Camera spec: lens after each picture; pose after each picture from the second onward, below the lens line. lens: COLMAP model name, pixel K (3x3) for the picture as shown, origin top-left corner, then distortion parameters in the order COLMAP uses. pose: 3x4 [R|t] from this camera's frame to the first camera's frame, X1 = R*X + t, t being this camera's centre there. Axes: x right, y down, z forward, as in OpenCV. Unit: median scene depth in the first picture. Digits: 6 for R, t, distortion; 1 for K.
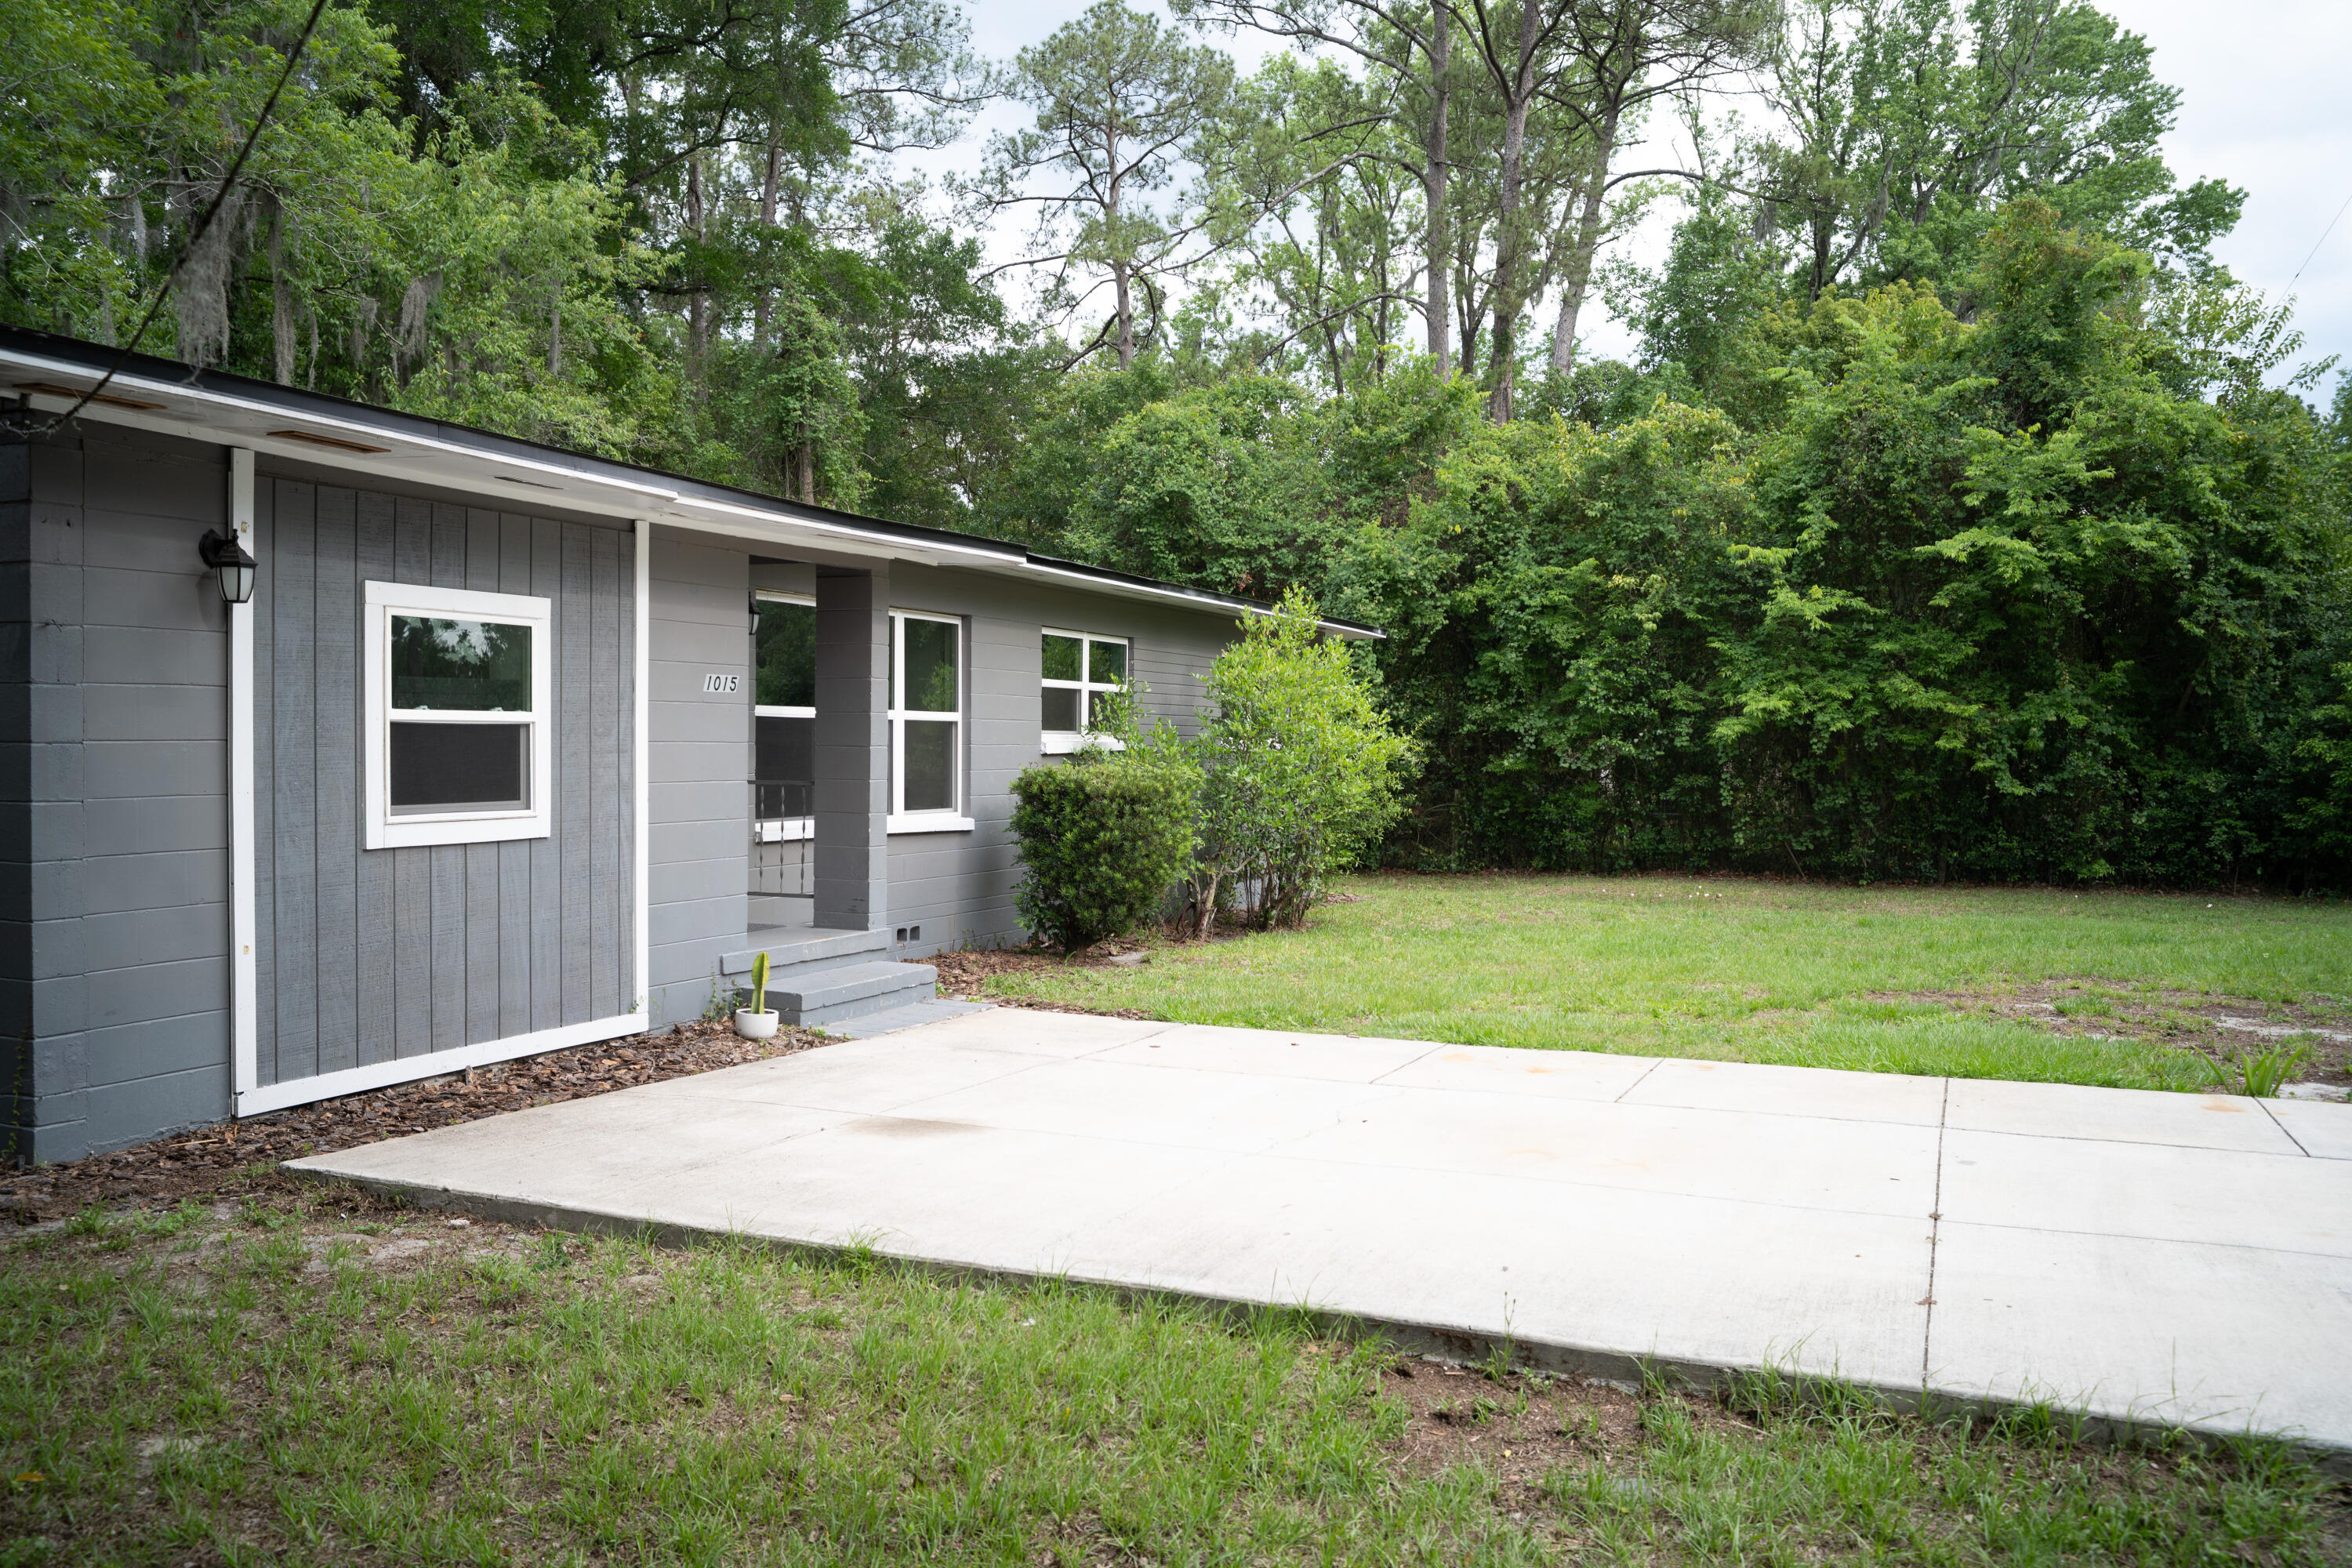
lens RADIAL K [[1881.2, 0, 1176.0], [0, 1881.2, 784.0], [0, 0, 1]] dist [-0.037393, 0.012142]
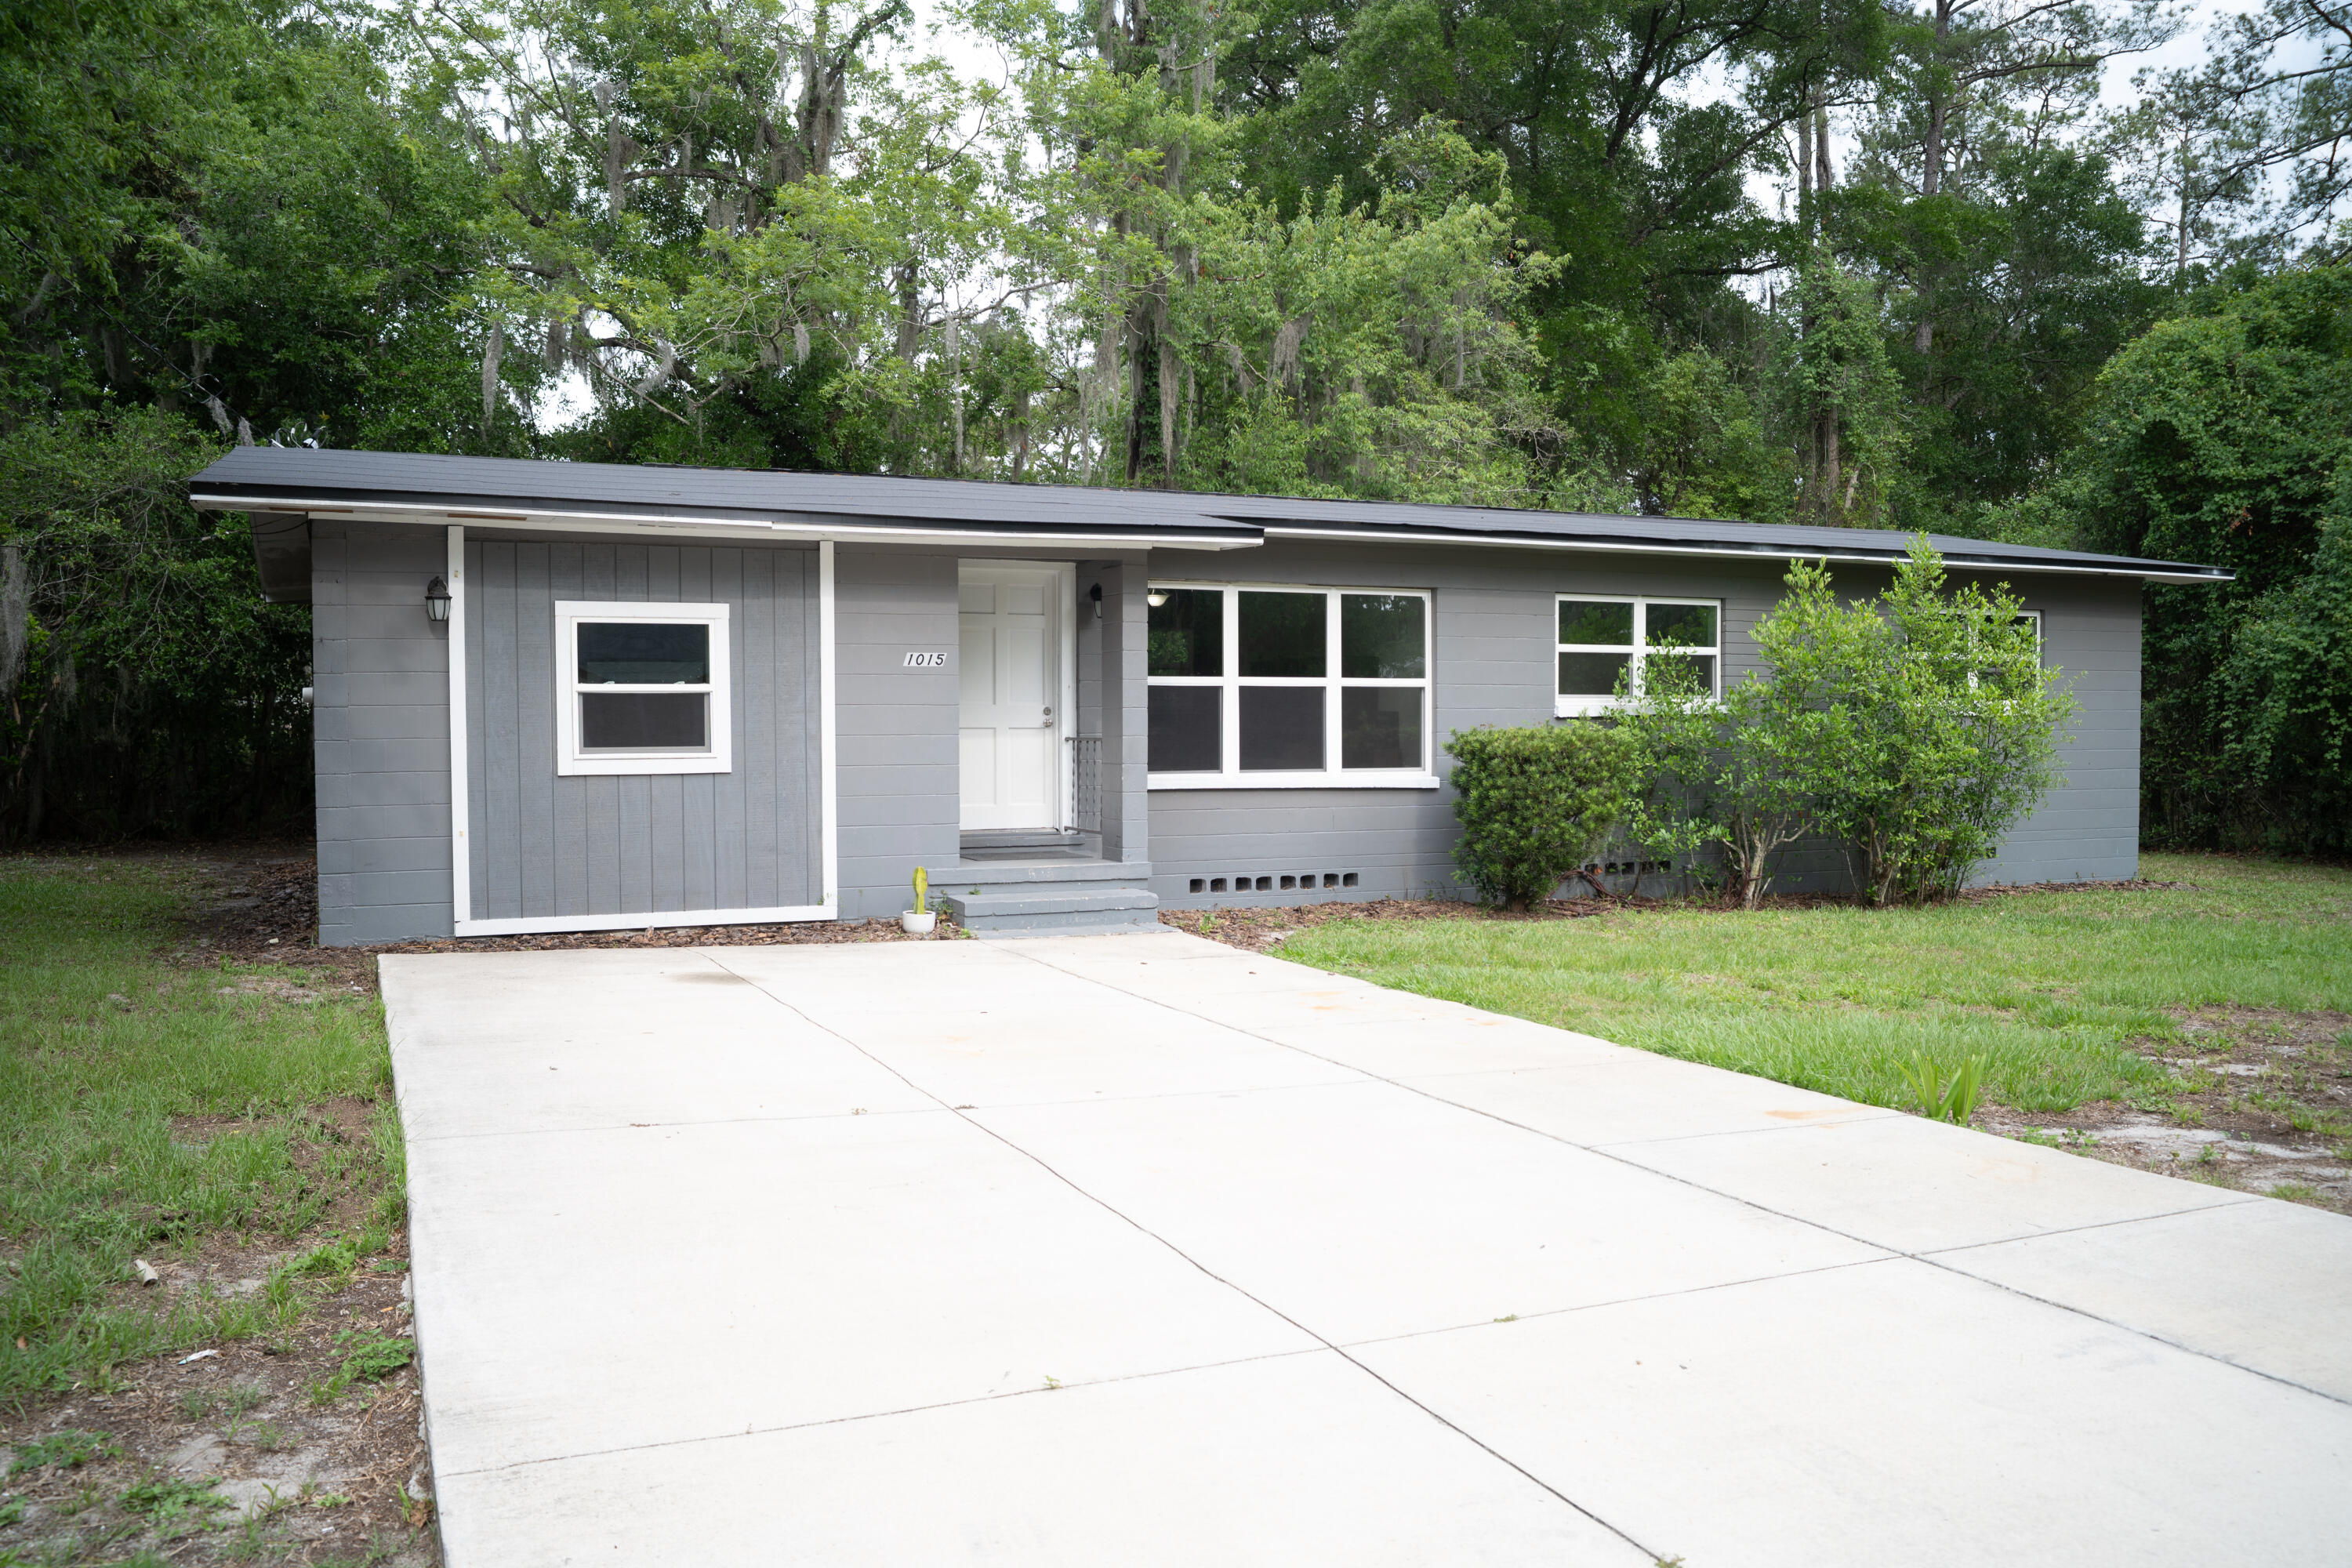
lens RADIAL K [[1881.2, 0, 1176.0], [0, 1881.2, 784.0], [0, 0, 1]] dist [-0.037393, 0.012142]
pose [[0.733115, 0.014740, -0.679945, 0.818922], [-0.007633, 0.999880, 0.013446, 0.014504], [0.680062, -0.004667, 0.733140, 0.177170]]
